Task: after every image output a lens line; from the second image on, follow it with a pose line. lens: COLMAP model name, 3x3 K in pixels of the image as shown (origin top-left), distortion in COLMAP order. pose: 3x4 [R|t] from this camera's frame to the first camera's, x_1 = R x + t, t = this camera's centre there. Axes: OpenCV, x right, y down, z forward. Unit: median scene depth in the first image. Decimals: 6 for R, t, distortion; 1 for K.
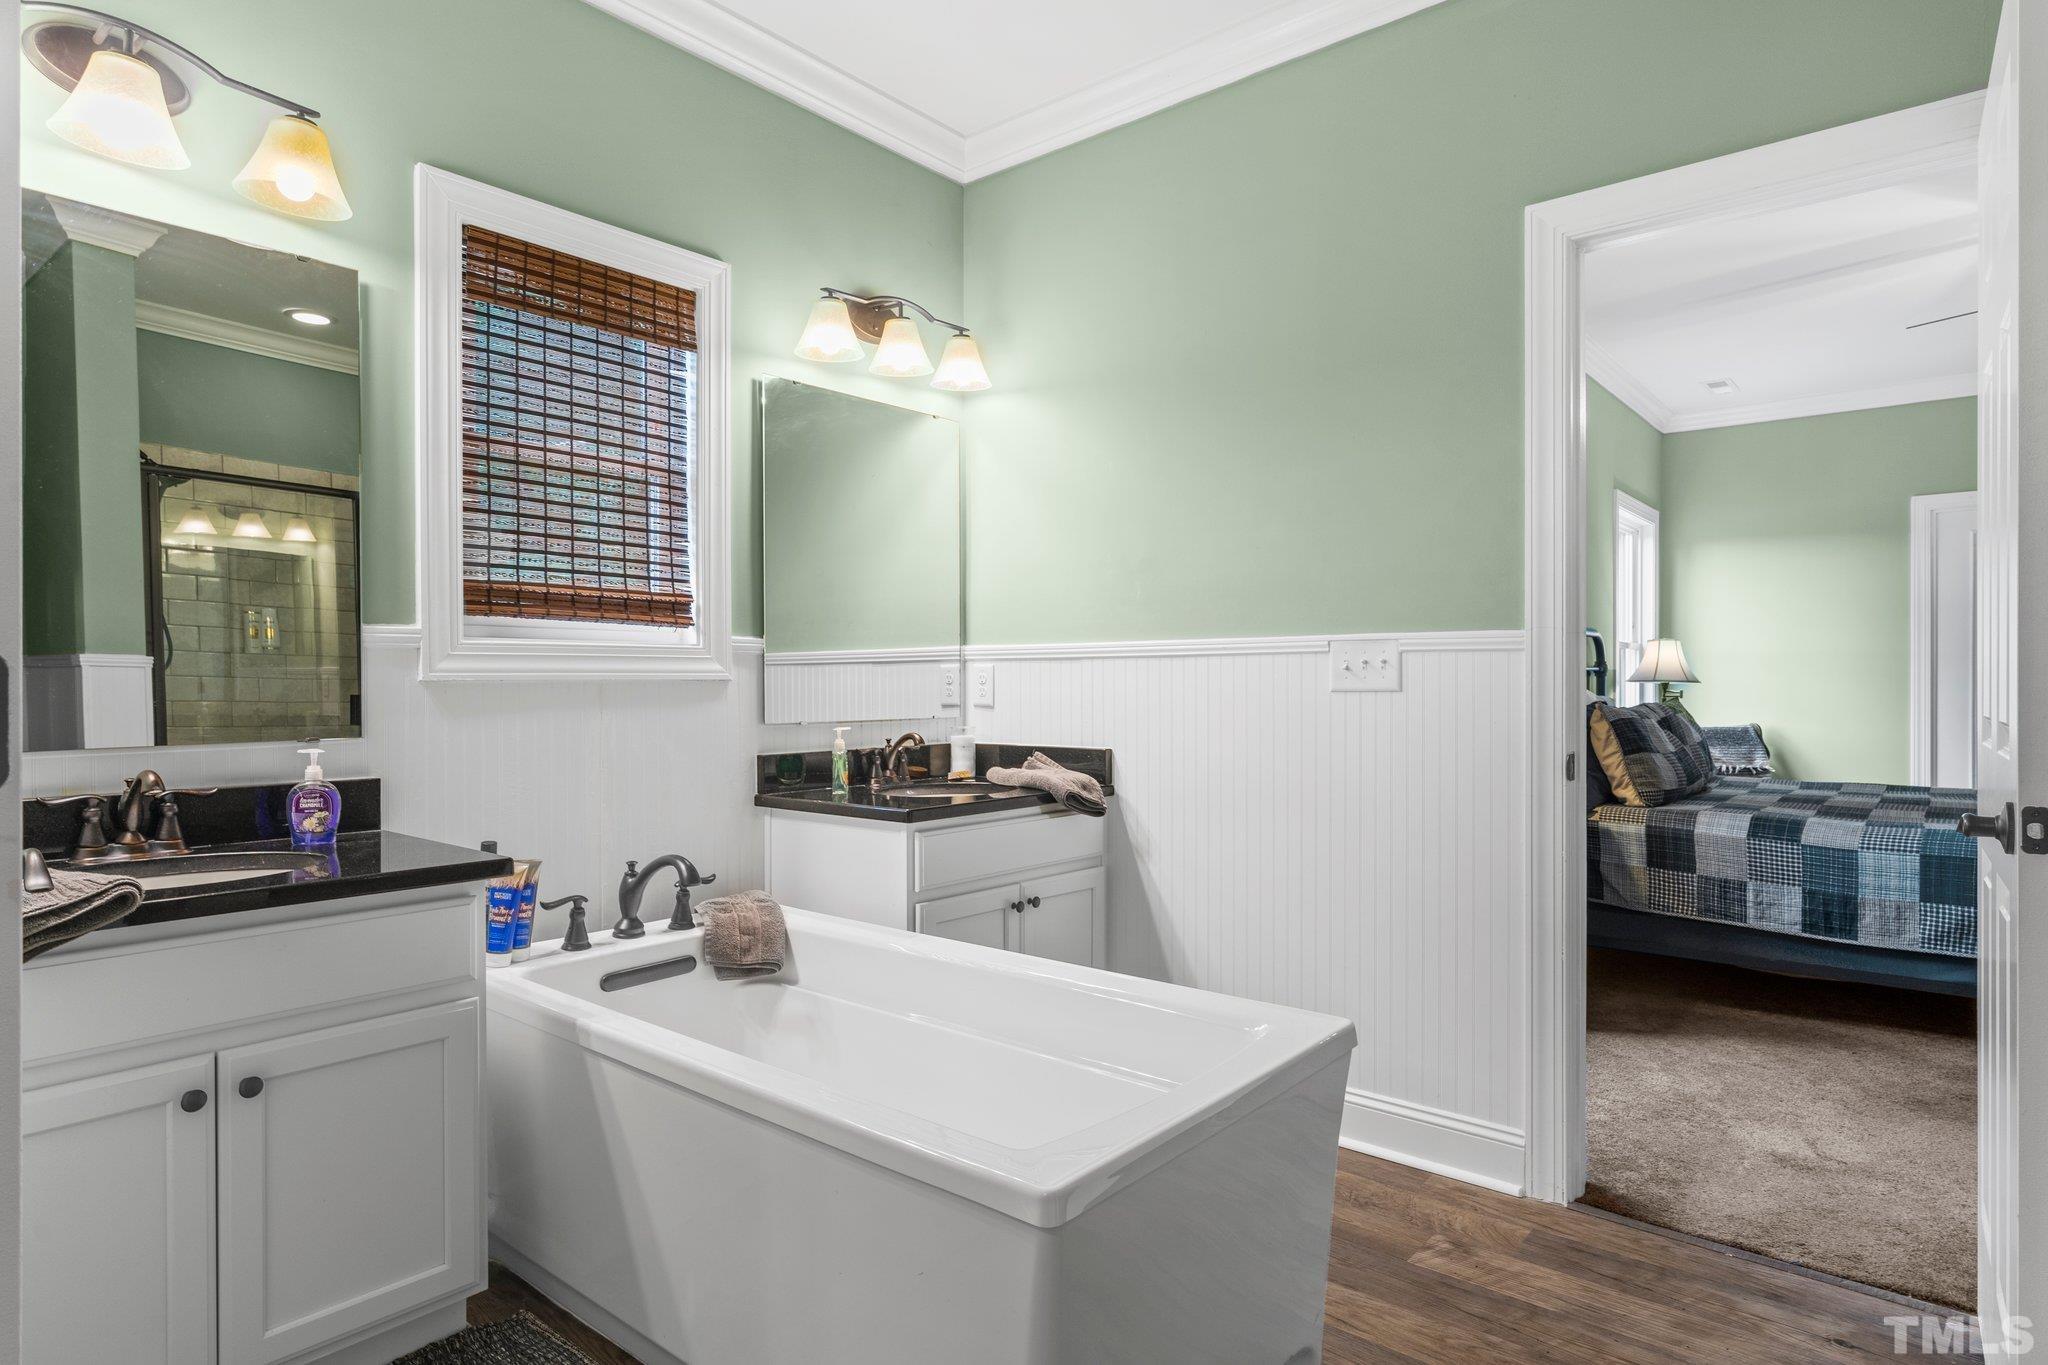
lens RADIAL K [[1147.1, 0, 1027.1], [0, 1147.1, 685.0], [0, 0, 1]] dist [-0.006753, -0.001113]
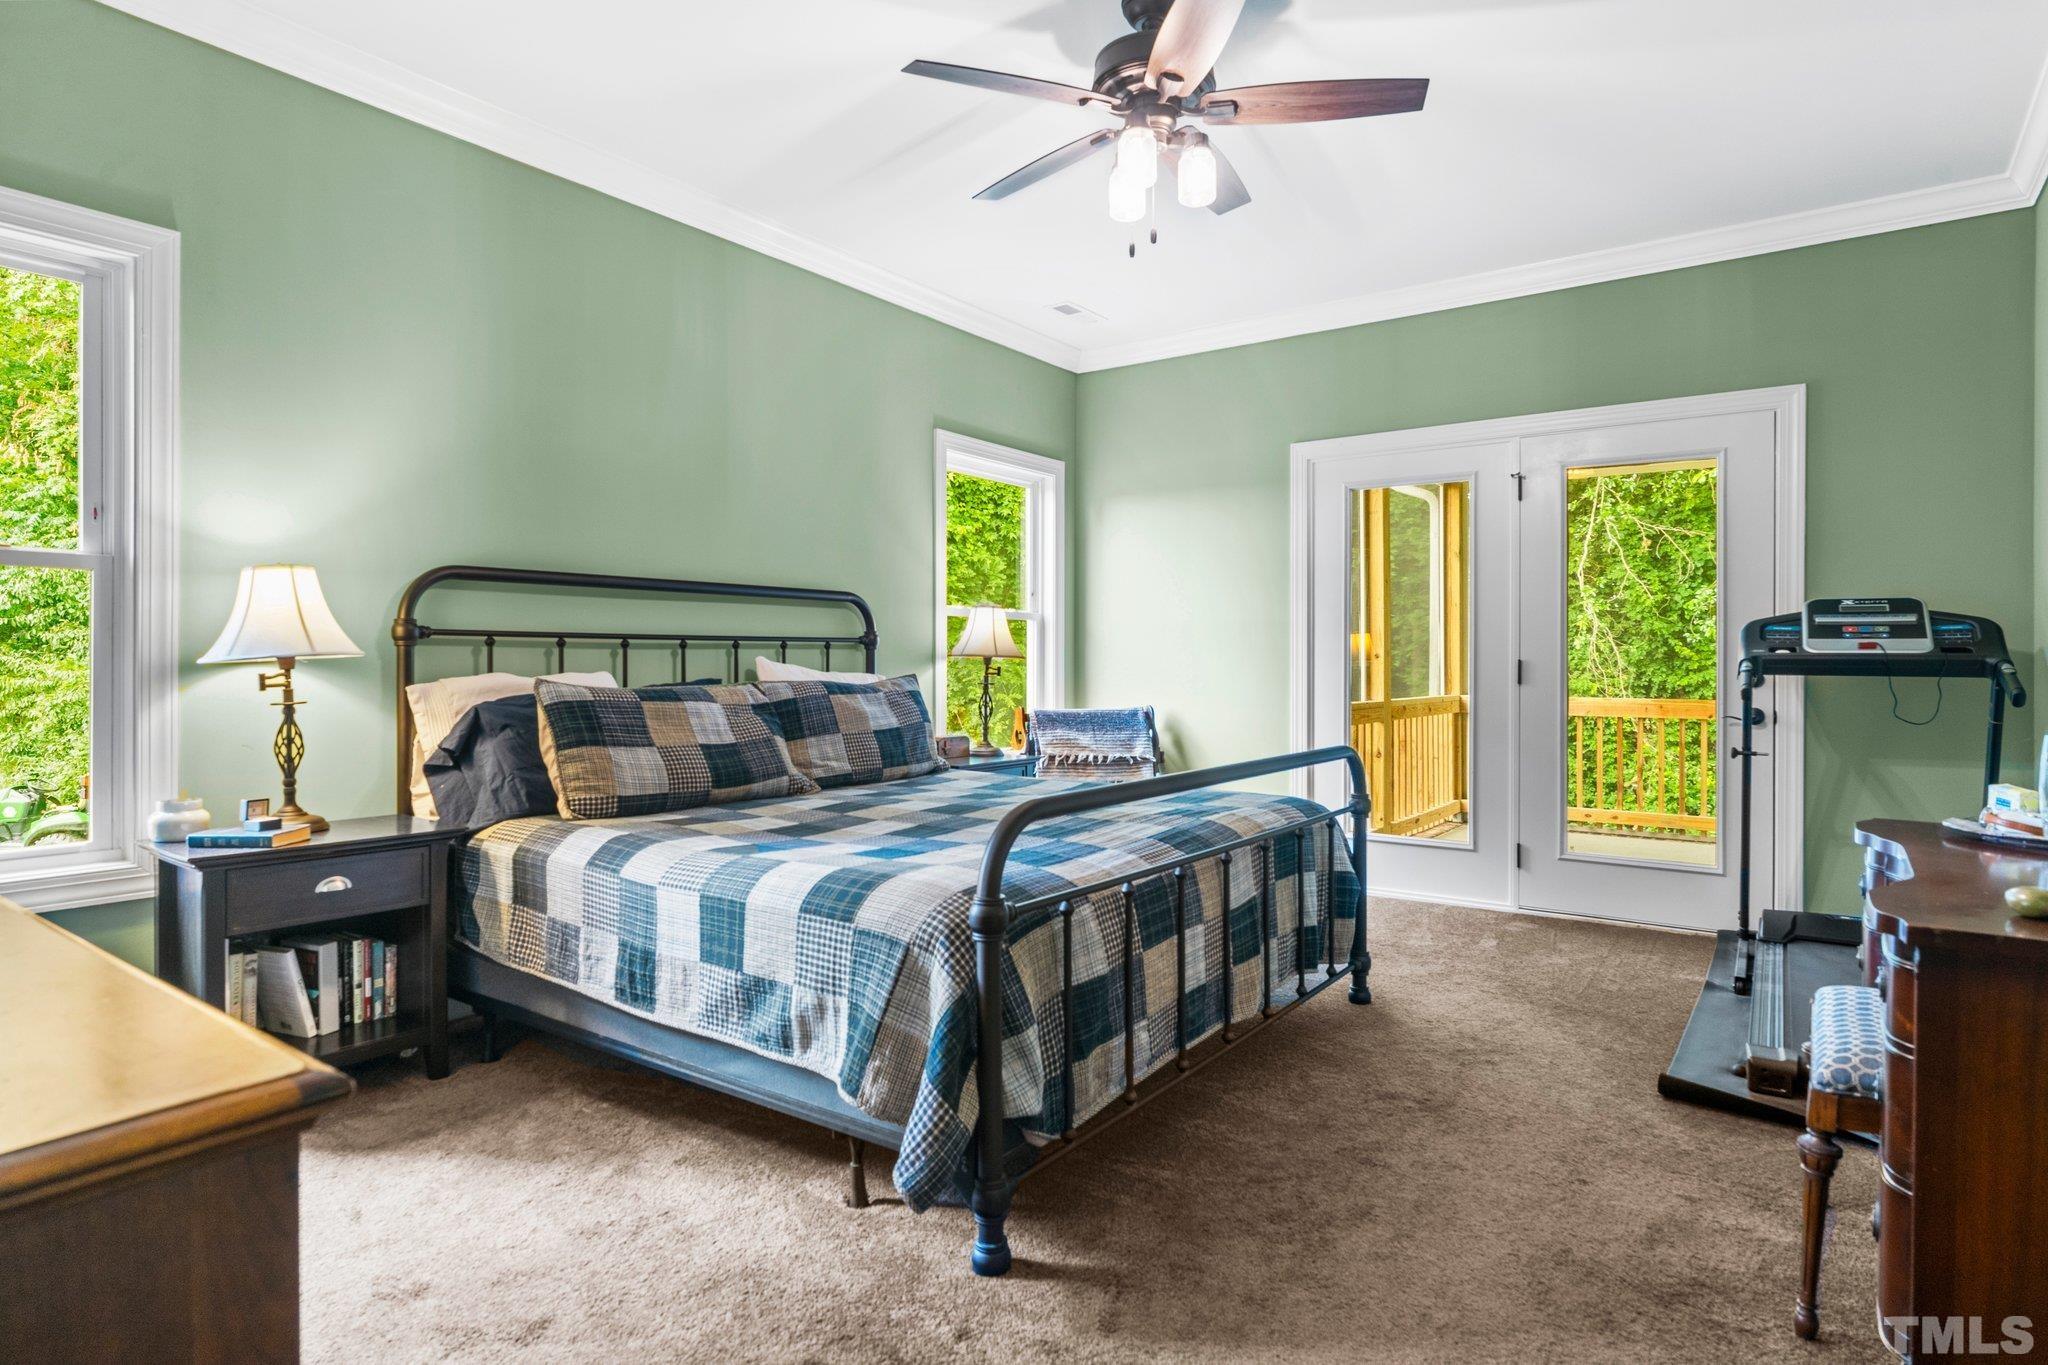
lens RADIAL K [[1147.1, 0, 1017.8], [0, 1147.1, 668.5], [0, 0, 1]] dist [-0.006753, -0.001113]
pose [[0.996562, 0.002770, 0.082804, 0.794995], [-0.003127, 0.999986, 0.004192, 0.003912], [-0.082791, -0.004436, 0.996557, 0.240051]]
